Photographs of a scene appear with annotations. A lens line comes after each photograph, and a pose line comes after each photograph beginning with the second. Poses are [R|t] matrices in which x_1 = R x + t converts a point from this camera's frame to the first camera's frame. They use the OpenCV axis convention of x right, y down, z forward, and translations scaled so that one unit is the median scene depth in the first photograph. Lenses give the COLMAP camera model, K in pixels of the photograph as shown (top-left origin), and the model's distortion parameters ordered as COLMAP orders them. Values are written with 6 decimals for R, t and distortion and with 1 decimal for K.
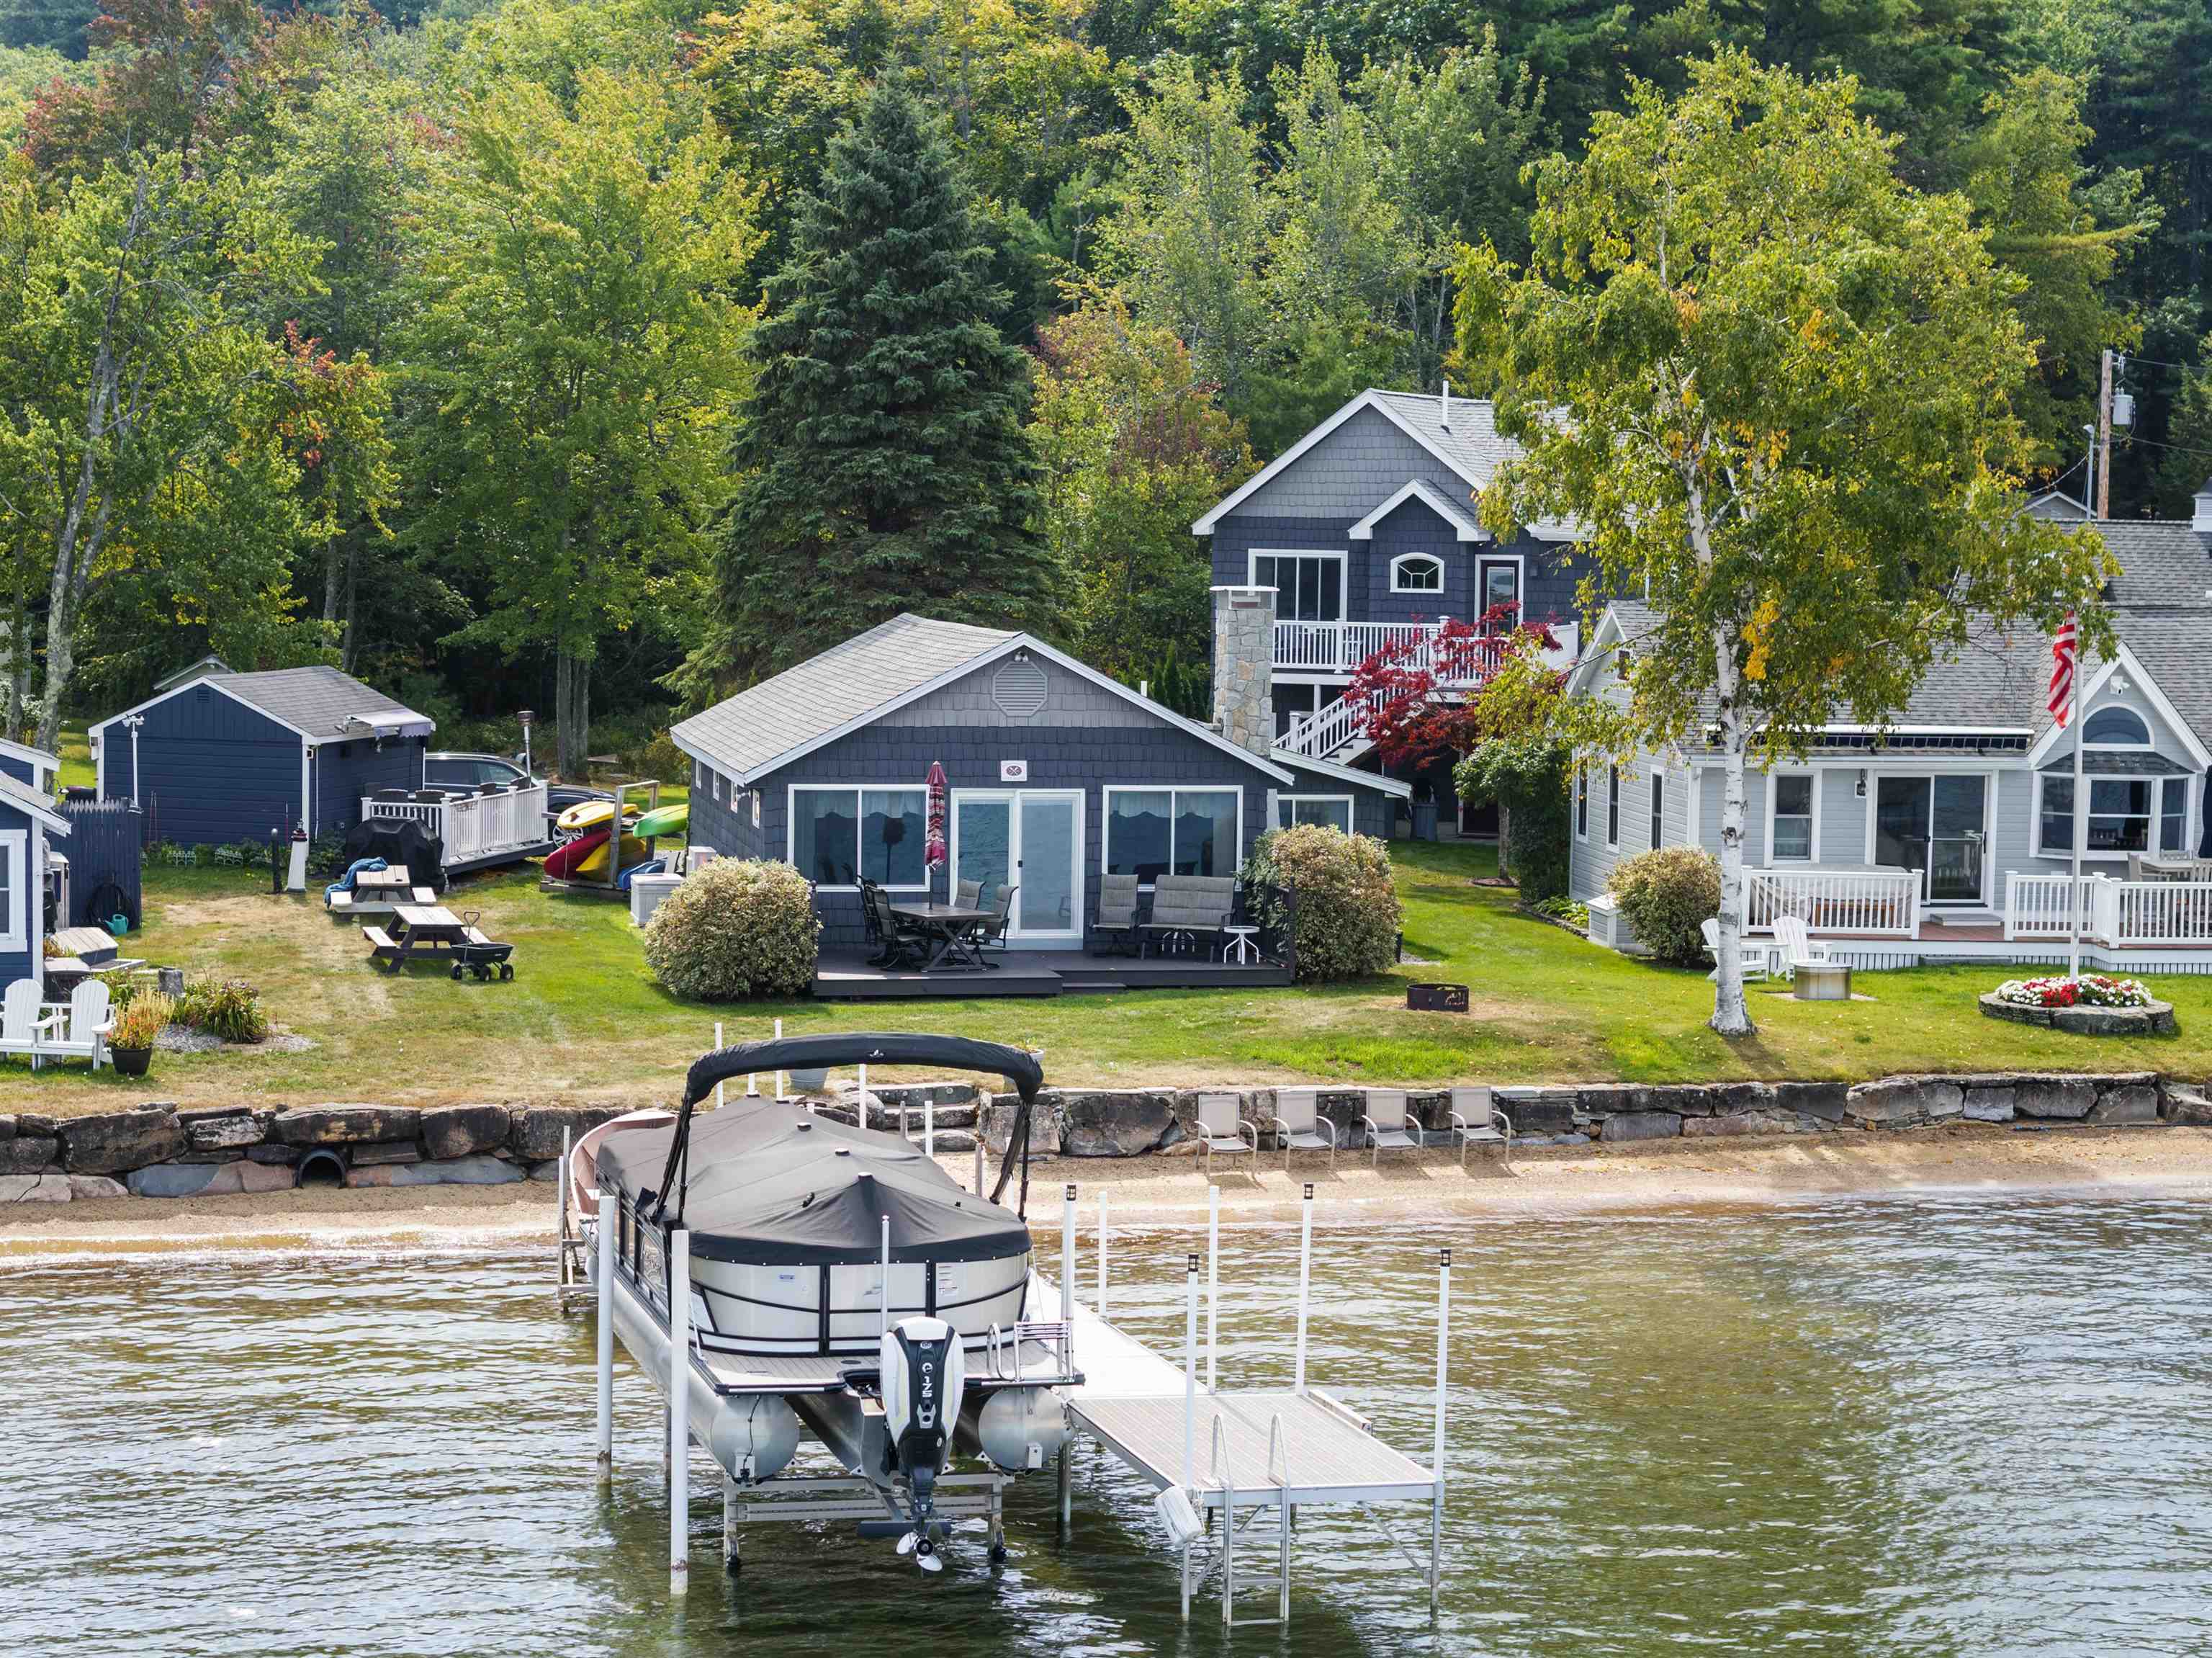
lens RADIAL K [[4416.8, 0, 1106.0], [0, 4416.8, 829.0], [0, 0, 1]] dist [0.006465, 0.022871]
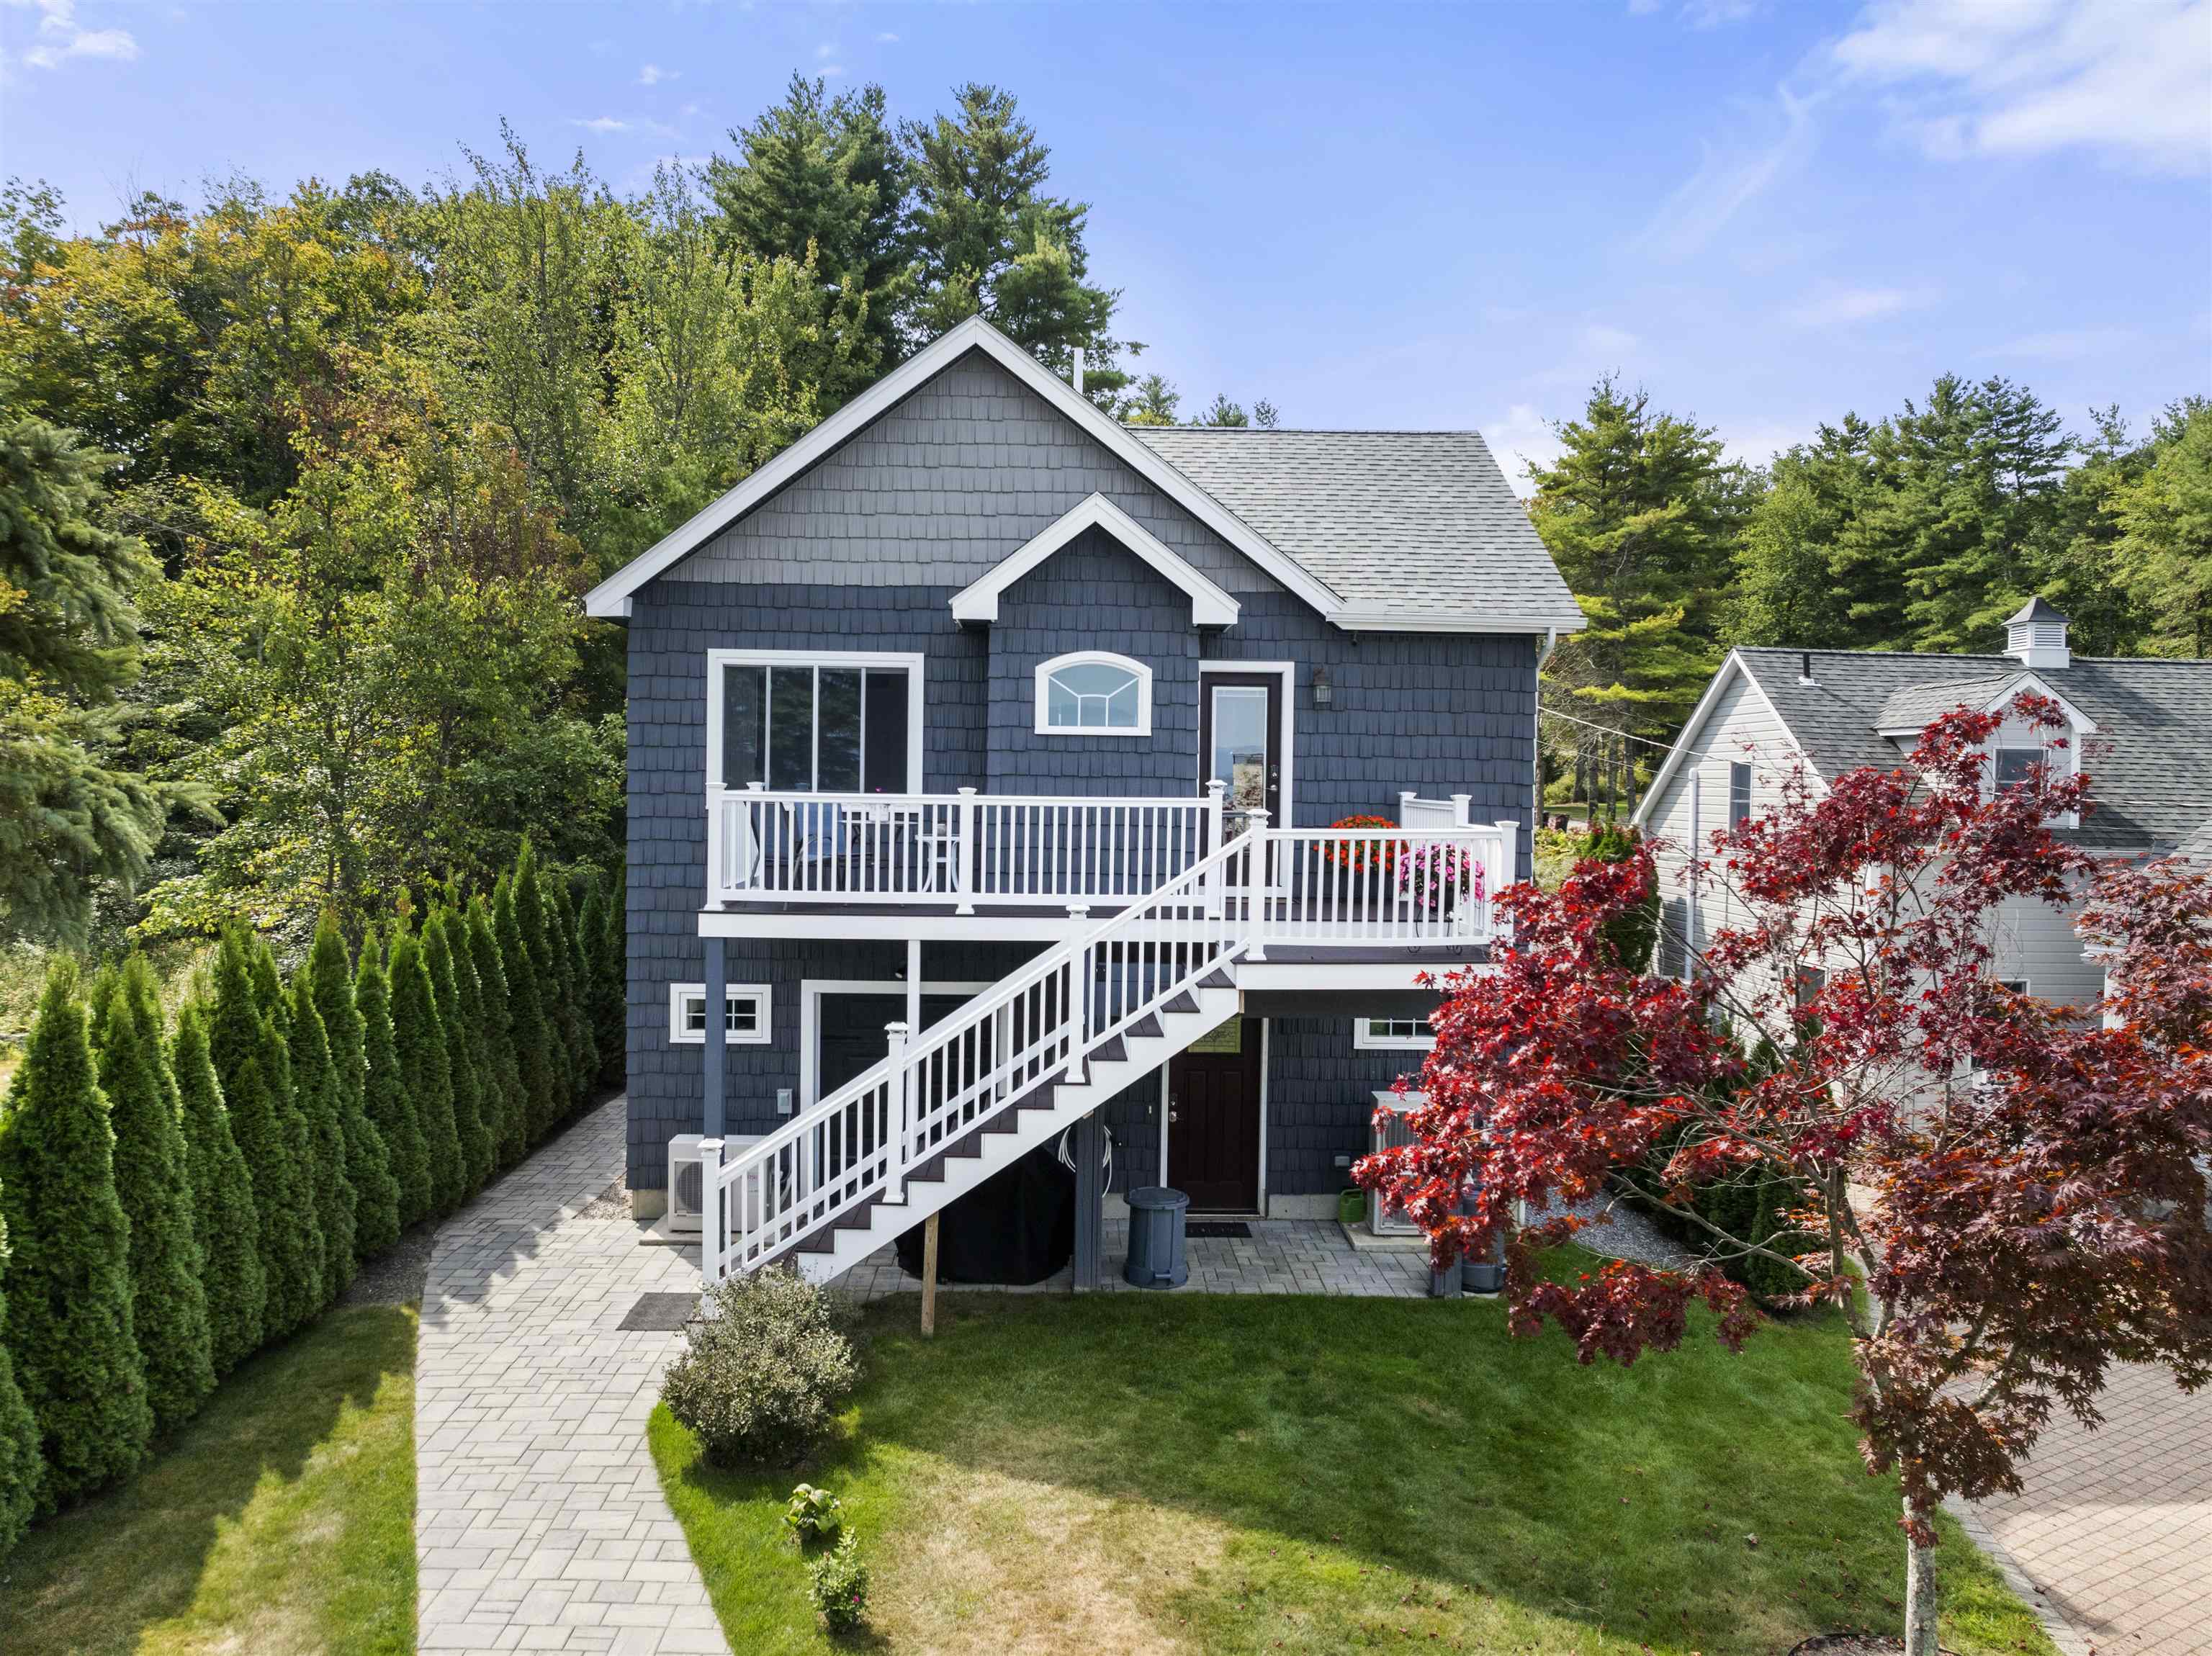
lens RADIAL K [[1564.5, 0, 1106.0], [0, 1564.5, 828.0], [0, 0, 1]] dist [0.002458, -0.076431]
pose [[0.918956, -0.011645, 0.394189, 0.004642], [0.026313, 0.999147, -0.031825, -0.038024], [-0.393482, 0.039619, 0.918478, 0.844960]]
